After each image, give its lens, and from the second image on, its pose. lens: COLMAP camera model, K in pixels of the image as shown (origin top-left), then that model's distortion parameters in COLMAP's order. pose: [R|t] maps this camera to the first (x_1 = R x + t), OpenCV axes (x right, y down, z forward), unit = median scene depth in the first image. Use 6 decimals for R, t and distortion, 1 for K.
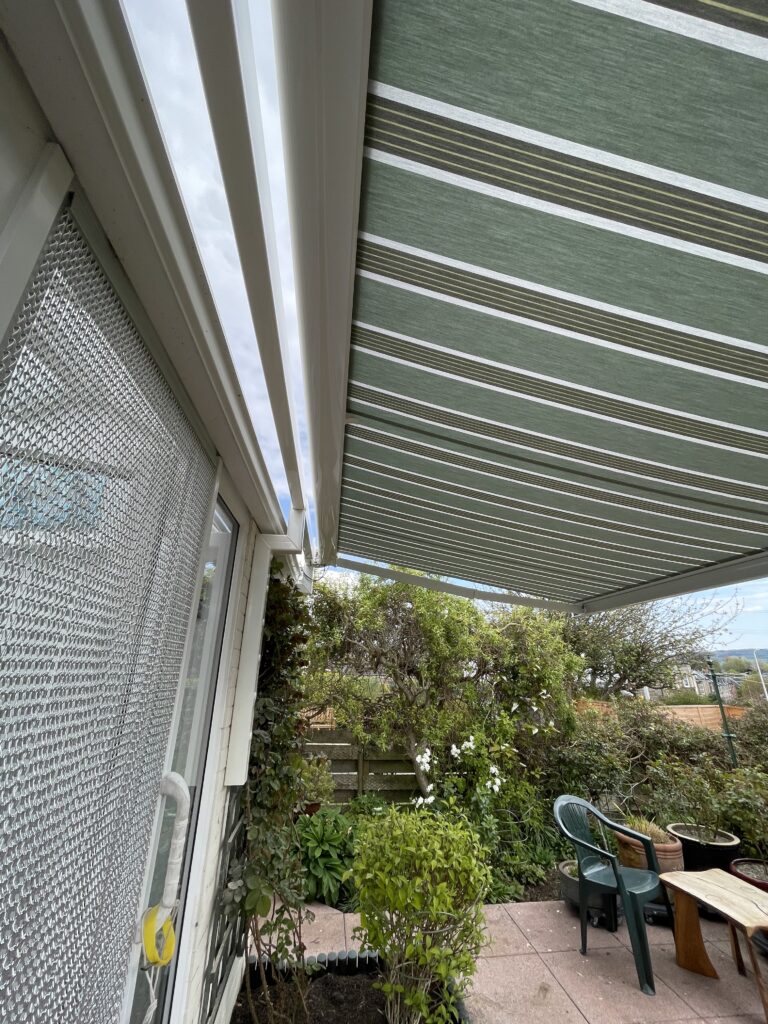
lens RADIAL K [[416.3, 0, 384.3], [0, 416.3, 514.8], [0, 0, 1]] dist [-0.001895, 0.000580]
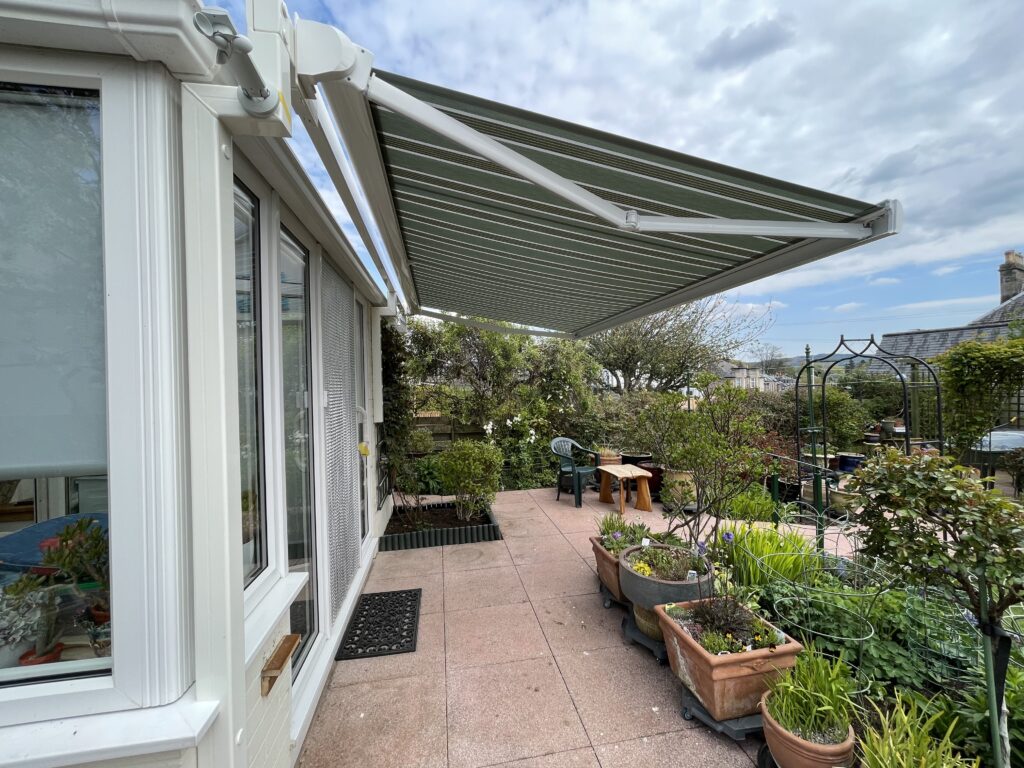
lens RADIAL K [[416.3, 0, 510.9], [0, 416.3, 386.8], [0, 0, 1]] dist [-0.001895, 0.000580]
pose [[0.998372, -0.036749, 0.043625, 0.118710], [0.018815, 0.934167, 0.356339, -0.143677], [-0.053848, -0.354938, 0.933338, -0.476670]]
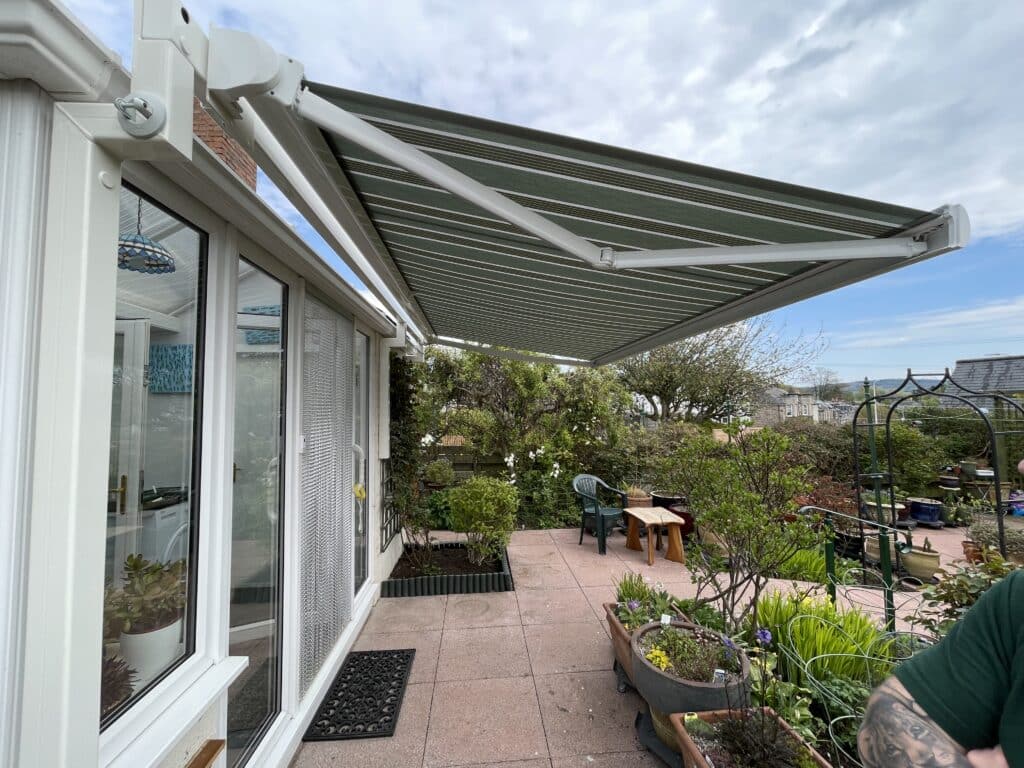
lens RADIAL K [[416.3, 0, 510.0], [0, 416.3, 386.2], [0, 0, 1]] dist [-0.001895, 0.000580]
pose [[0.998576, -0.025862, -0.046653, 0.177099], [0.038761, 0.952667, 0.301536, -0.146566], [0.036647, -0.302915, 0.952313, -0.402615]]
